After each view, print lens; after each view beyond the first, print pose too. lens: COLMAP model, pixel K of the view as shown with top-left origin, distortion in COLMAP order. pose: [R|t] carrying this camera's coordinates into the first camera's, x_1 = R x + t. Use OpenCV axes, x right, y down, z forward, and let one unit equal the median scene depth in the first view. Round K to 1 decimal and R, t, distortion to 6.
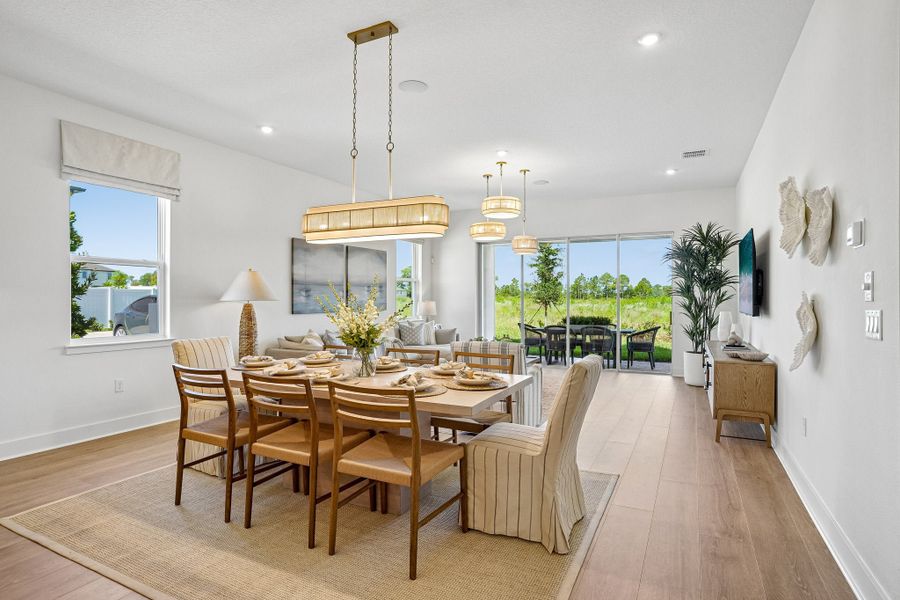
lens RADIAL K [[475.0, 0, 460.3], [0, 475.0, 303.6], [0, 0, 1]] dist [-0.033313, 0.000243]
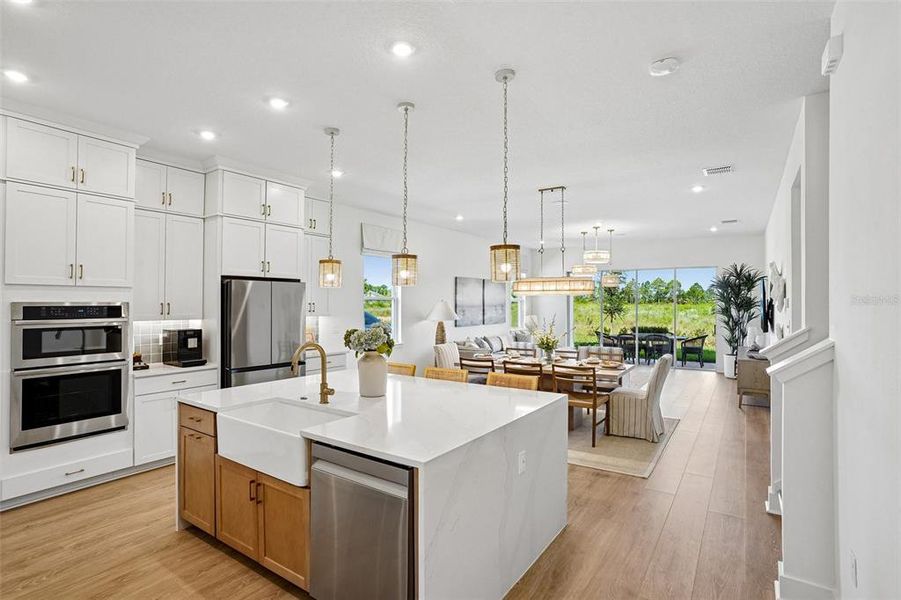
lens RADIAL K [[439.7, 0, 467.7], [0, 439.7, 304.7], [0, 0, 1]] dist [-0.049570, 0.000114]
pose [[0.993551, 0.001044, -0.113382, -0.145596], [-0.001868, 0.999973, -0.007157, -0.036245], [0.113372, 0.007322, 0.993526, -0.382898]]
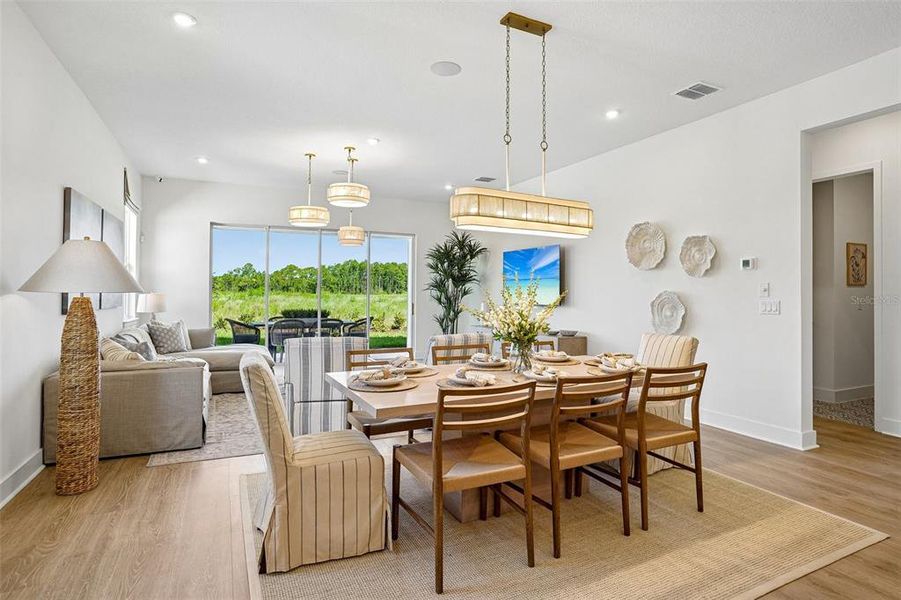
lens RADIAL K [[473.6, 0, 450.4], [0, 473.6, 294.3], [0, 0, 1]] dist [-0.036777, 0.000049]
pose [[0.611146, 0.002901, 0.791512, -0.485537], [-0.000957, 0.999995, -0.002926, -0.002201], [-0.791517, 0.001030, 0.611146, 0.240842]]
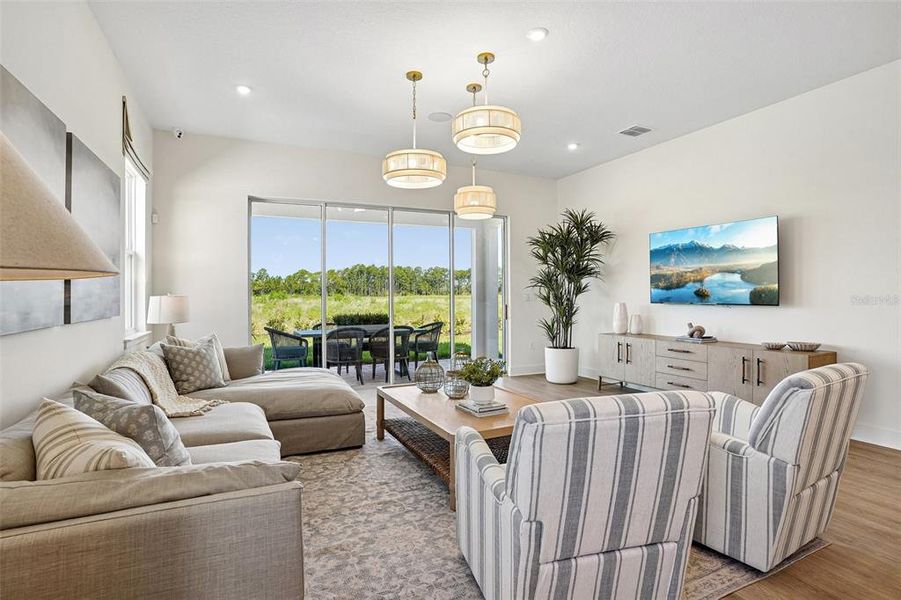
lens RADIAL K [[447.6, 0, 454.1], [0, 447.6, 300.0], [0, 0, 1]] dist [-0.046555, 0.001522]
pose [[0.611260, -0.012576, 0.791330, -0.338551], [0.011424, 0.999910, 0.007067, 0.000705], [-0.791347, 0.004721, 0.611348, 0.635236]]
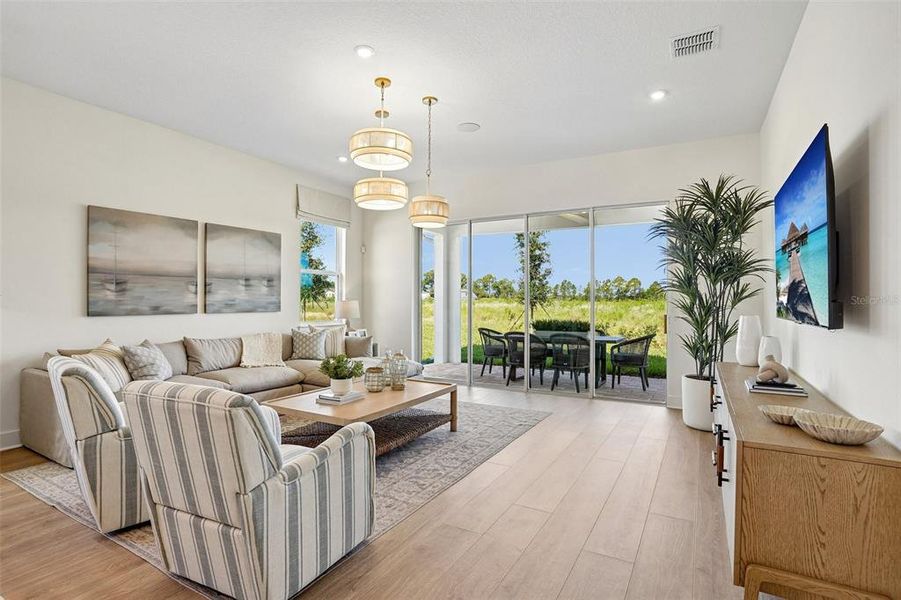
lens RADIAL K [[447.6, 0, 454.1], [0, 447.6, 300.0], [0, 0, 1]] dist [-0.046555, 0.001522]
pose [[0.998545, 0.001850, -0.053896, 0.194377], [-0.002482, 0.999929, -0.011660, 0.003893], [0.053871, 0.011776, 0.998478, 0.376049]]
